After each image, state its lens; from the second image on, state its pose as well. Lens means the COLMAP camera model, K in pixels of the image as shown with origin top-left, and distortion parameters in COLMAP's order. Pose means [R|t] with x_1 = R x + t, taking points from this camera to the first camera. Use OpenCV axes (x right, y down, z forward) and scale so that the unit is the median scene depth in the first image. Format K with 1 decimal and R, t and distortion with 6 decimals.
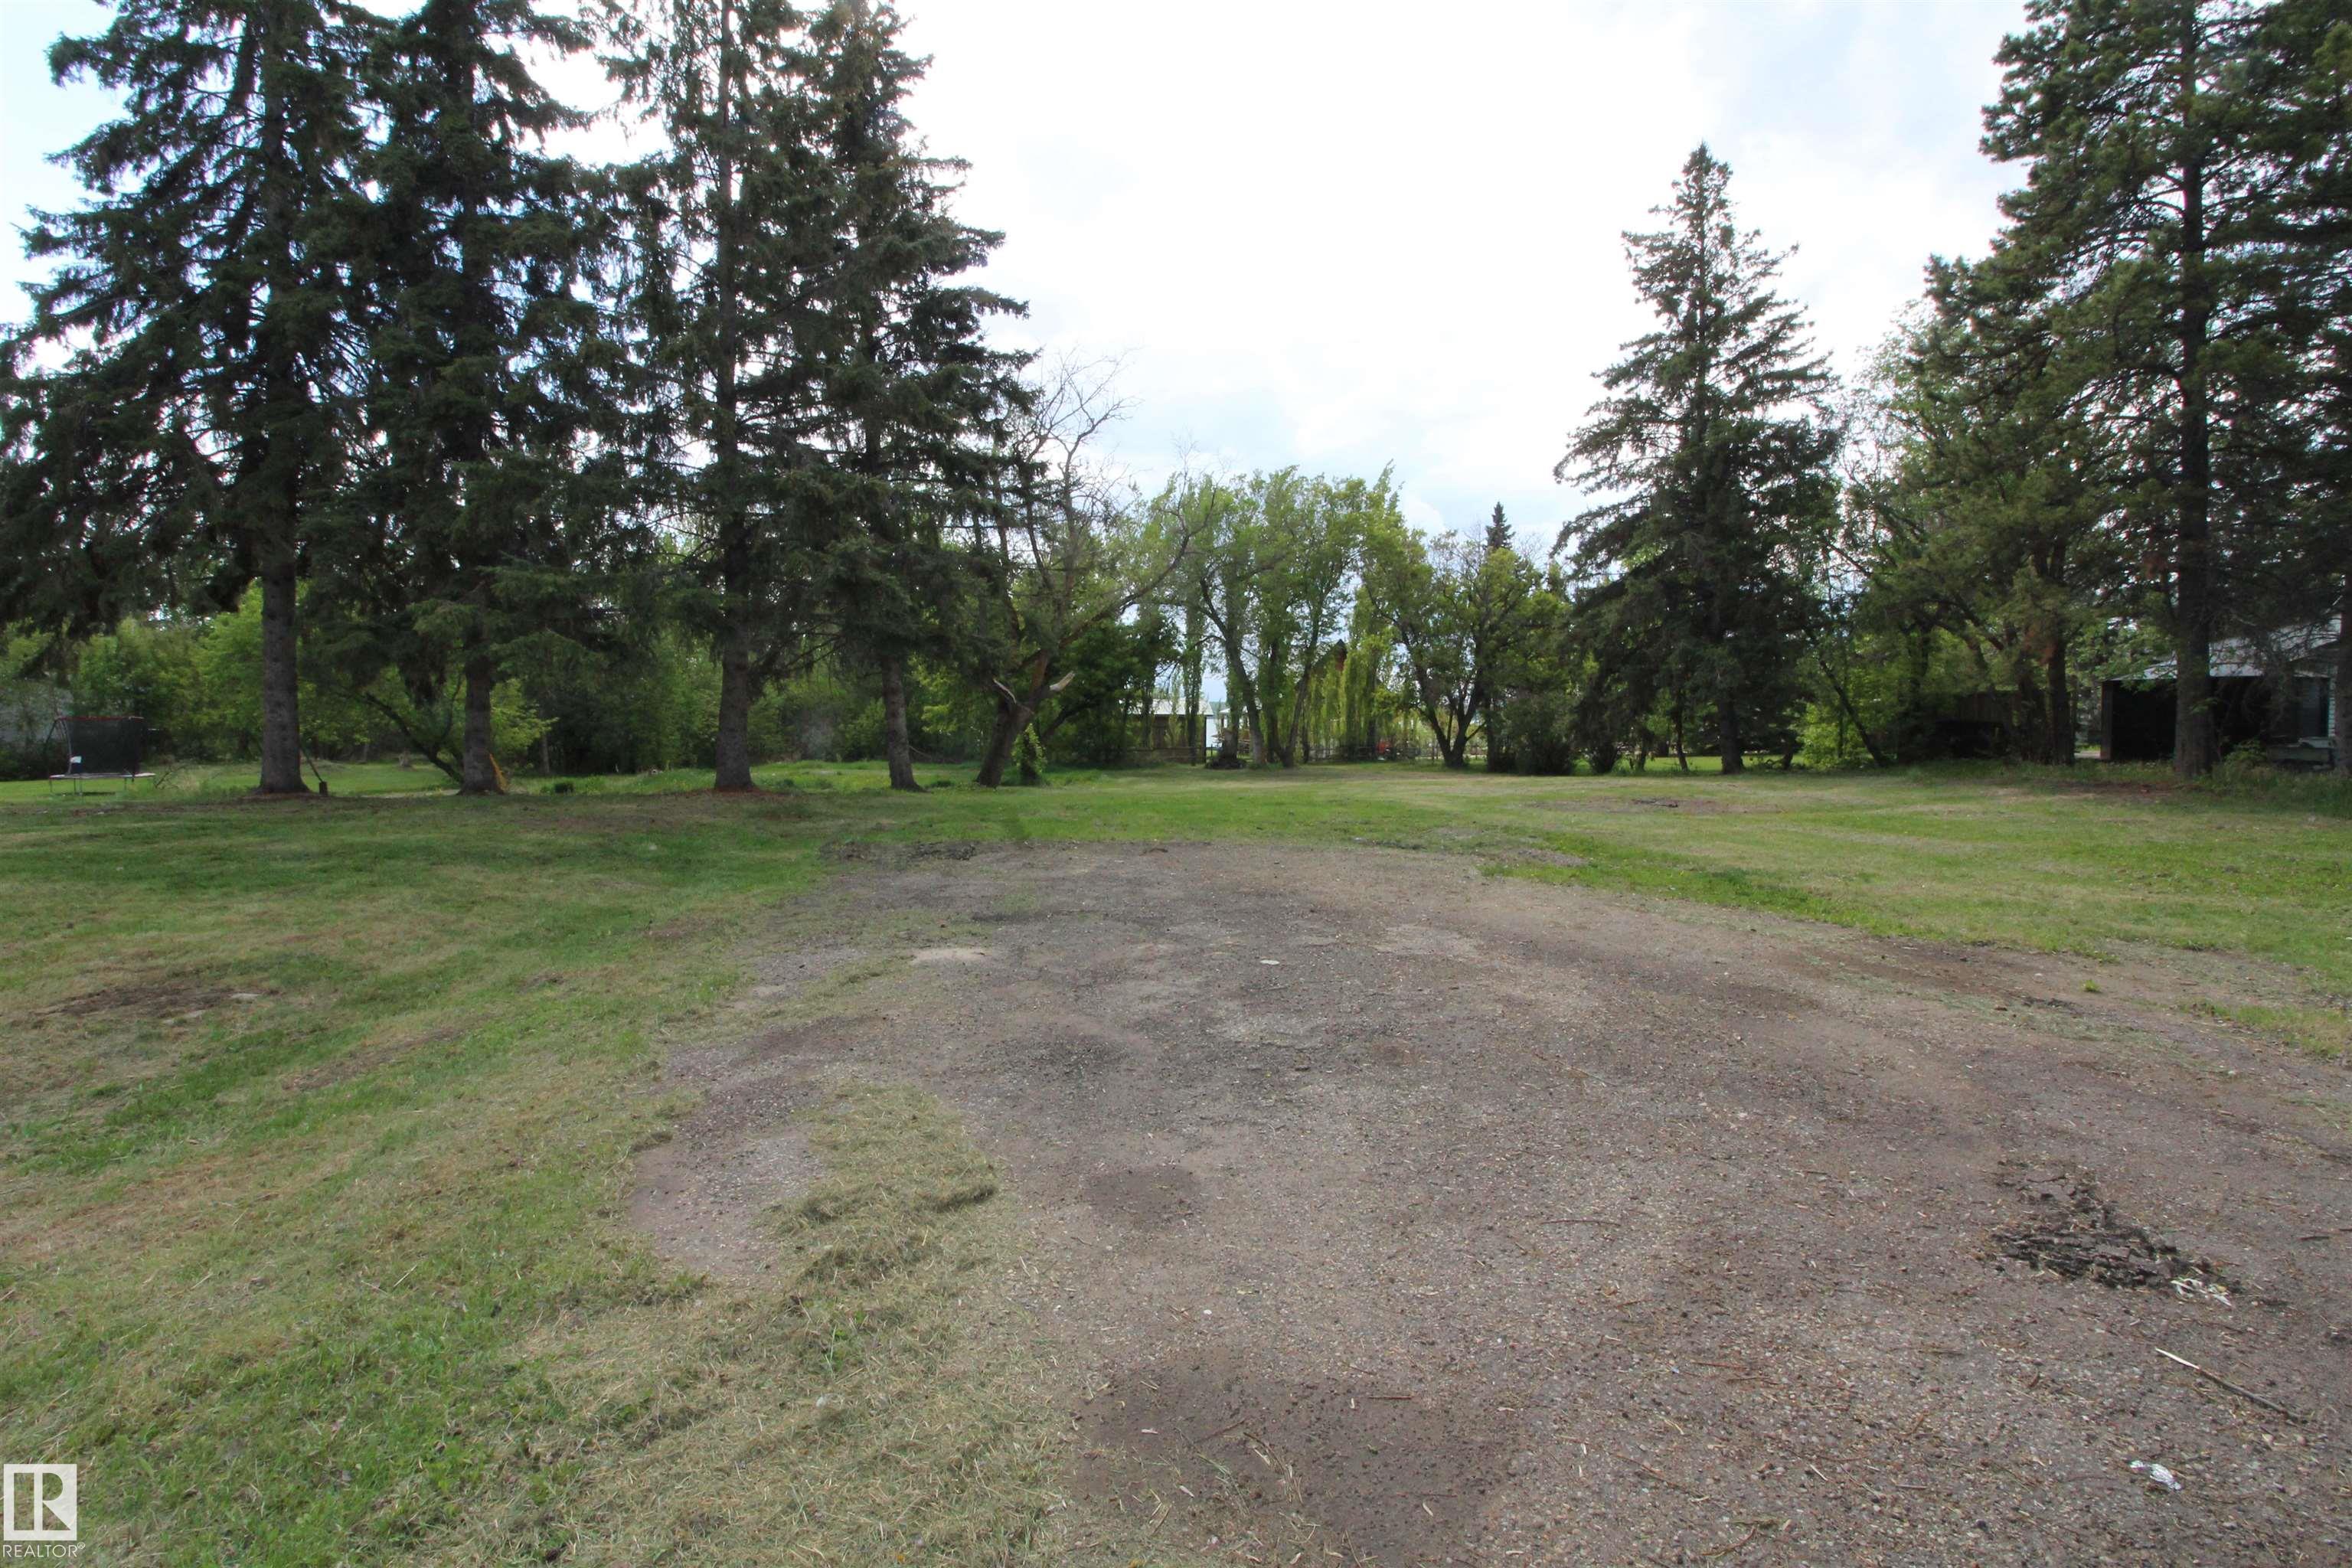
lens RADIAL K [[1118.0, 0, 1172.0], [0, 1118.0, 759.5], [0, 0, 1]] dist [0.001095, -0.015952]
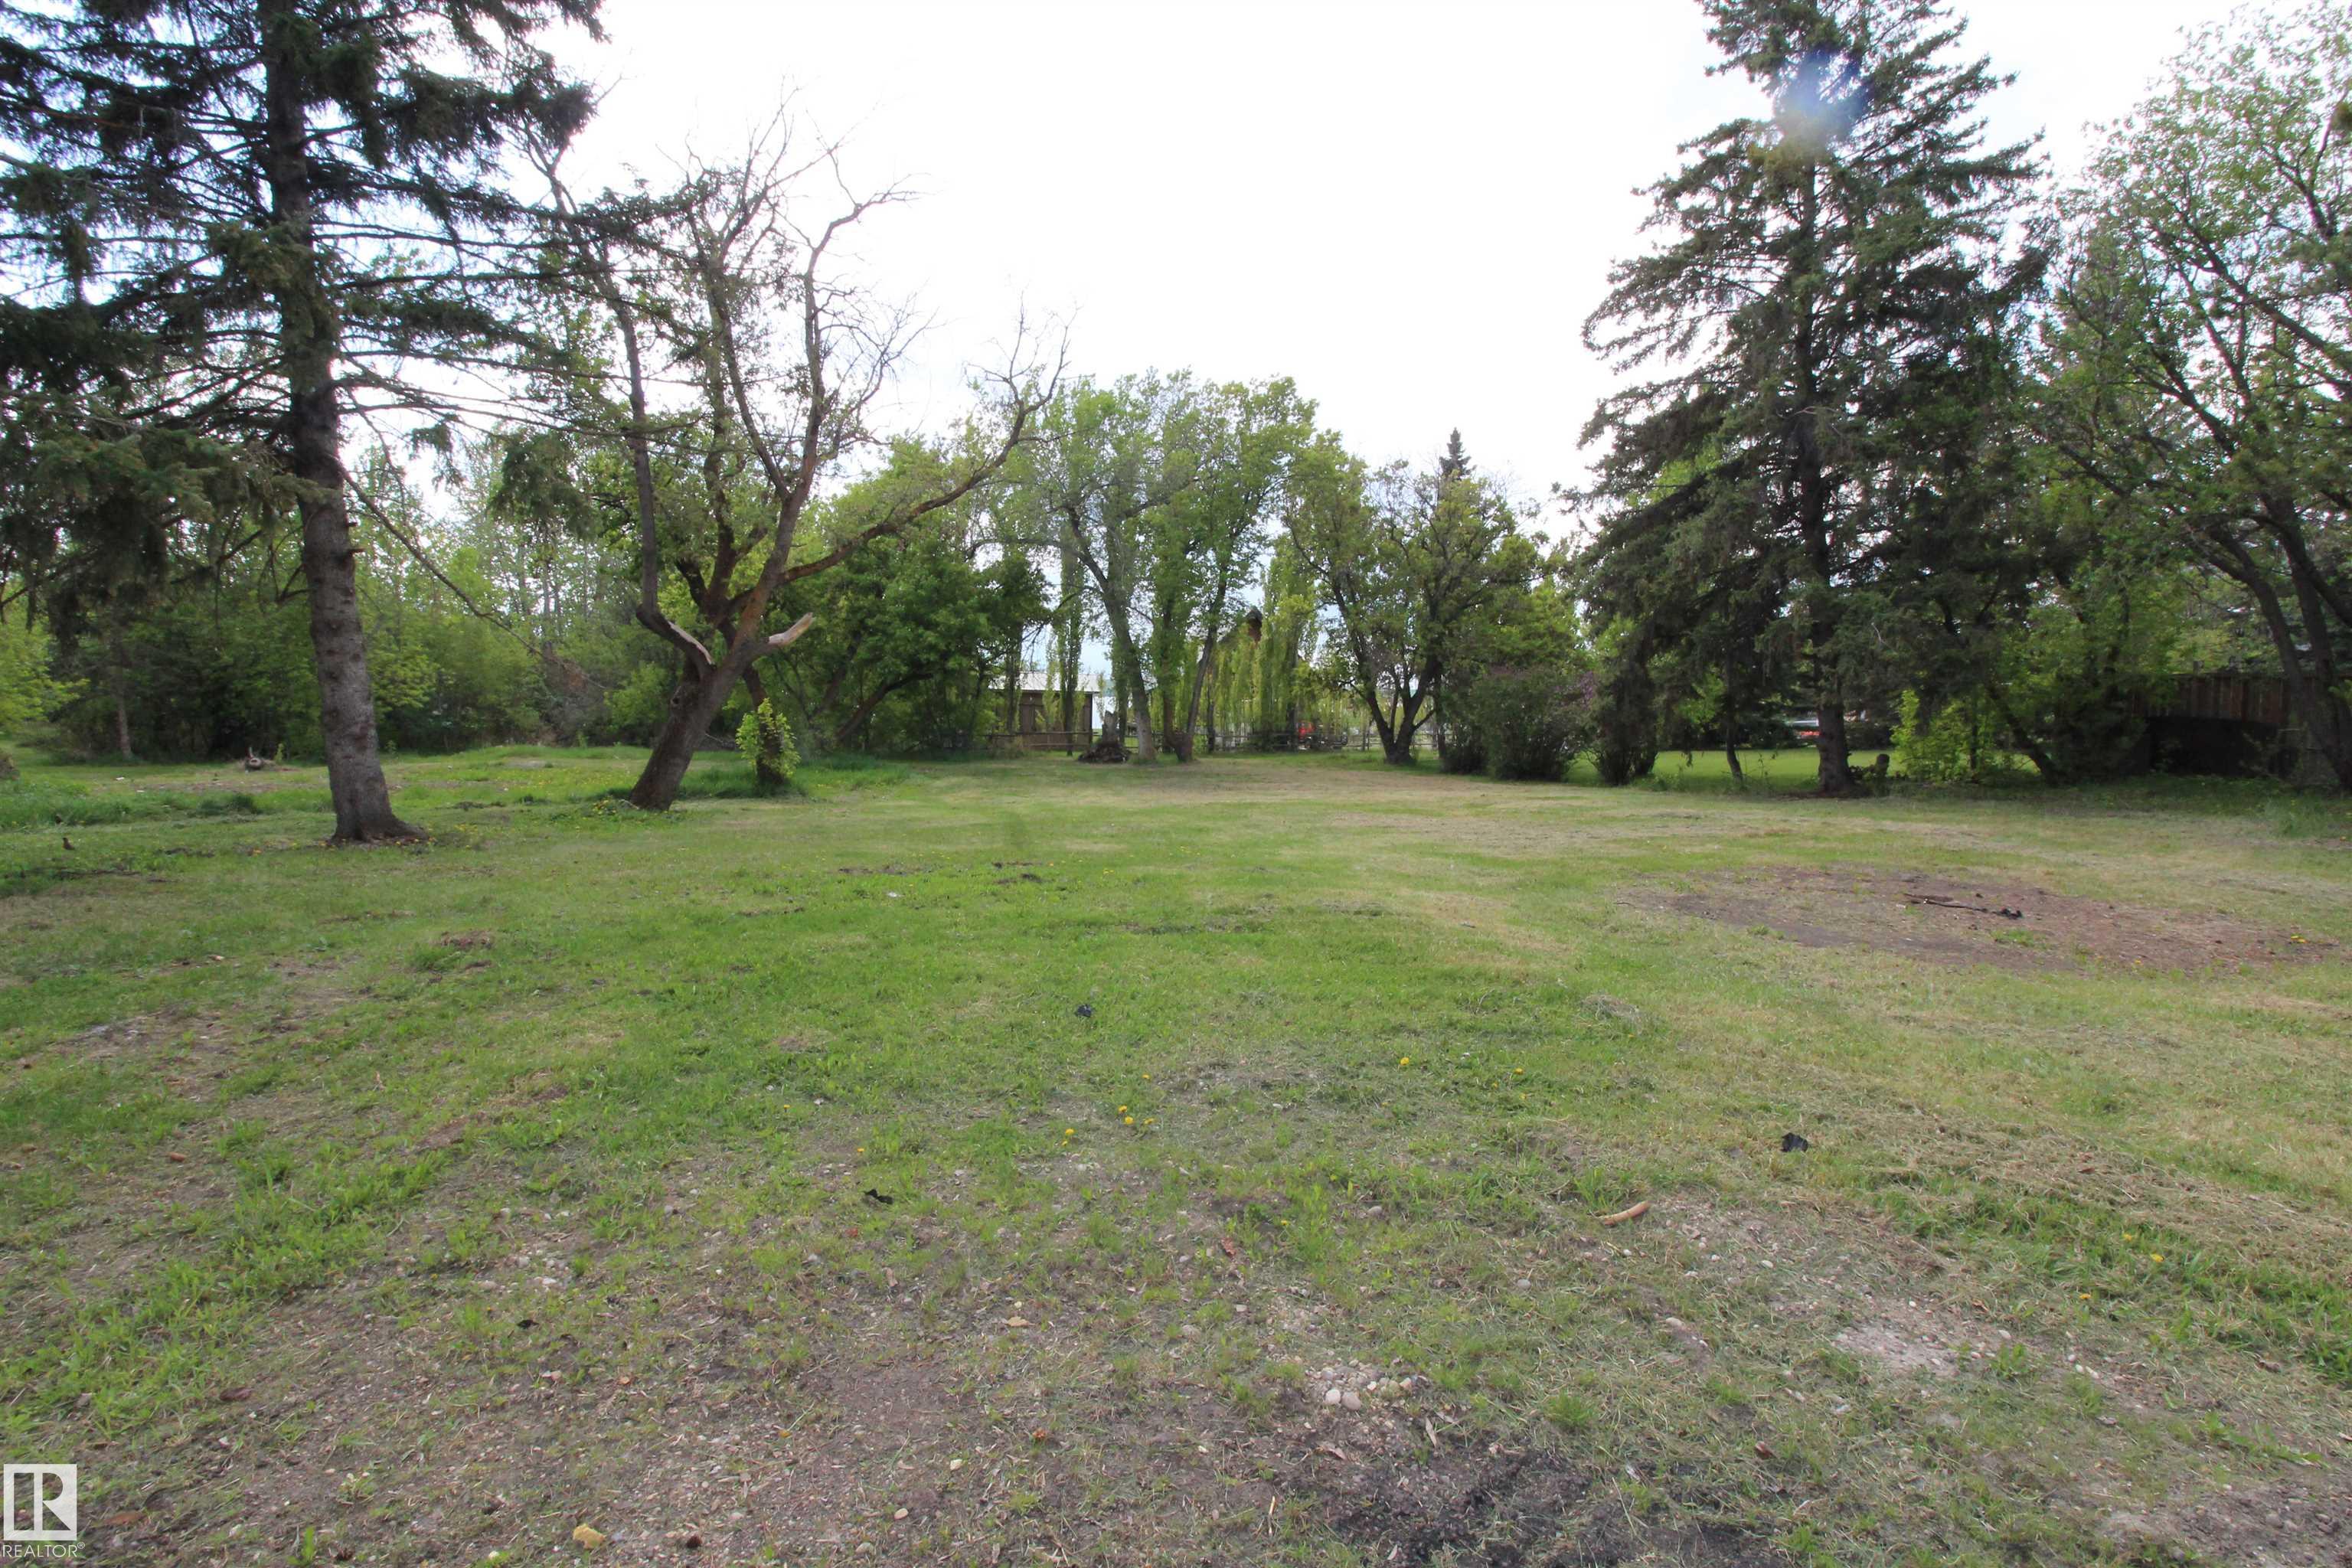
lens RADIAL K [[1118.0, 0, 1172.0], [0, 1118.0, 759.5], [0, 0, 1]] dist [0.001095, -0.015952]
pose [[0.996895, 0.010895, 0.077989, 0.052761], [-0.012413, 0.999742, 0.019015, -0.013333], [-0.077761, -0.019924, 0.996773, 0.357462]]
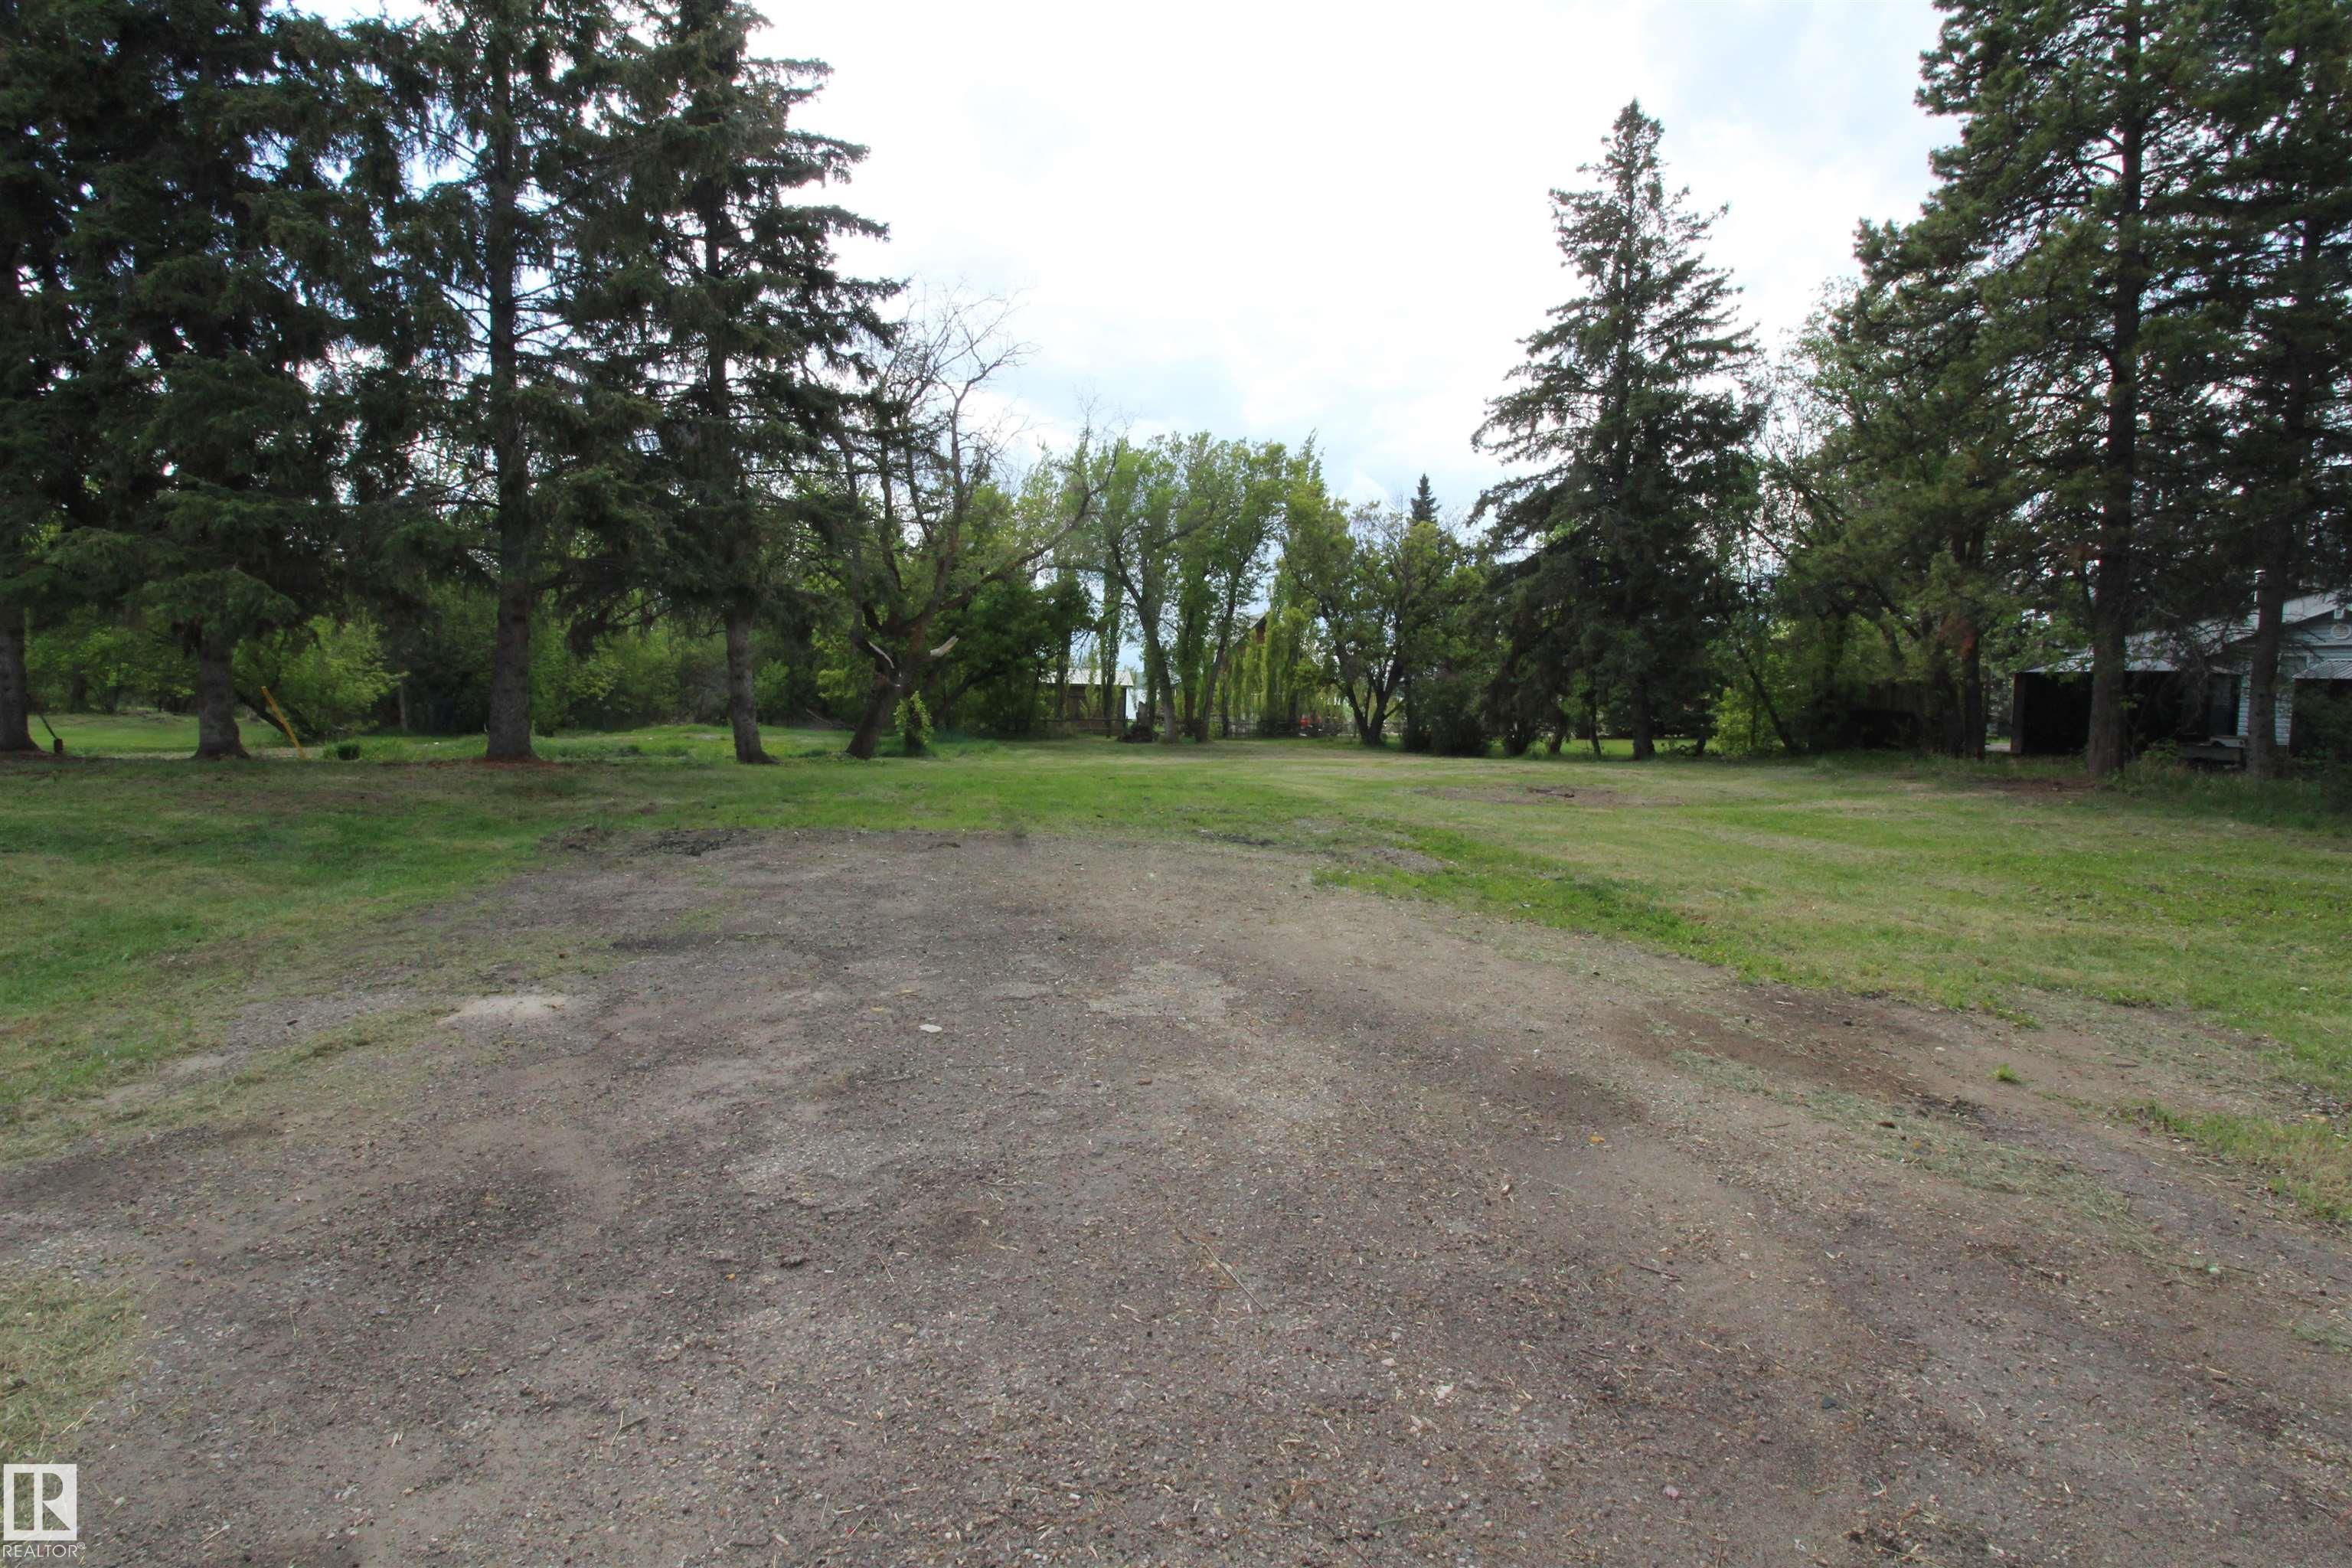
lens RADIAL K [[1118.0, 0, 1172.0], [0, 1118.0, 759.5], [0, 0, 1]] dist [0.001095, -0.015952]
pose [[0.998363, 0.019878, 0.053635, 0.039910], [-0.021292, 0.999437, 0.025918, -0.003446], [-0.053090, -0.027017, 0.998224, 0.051750]]
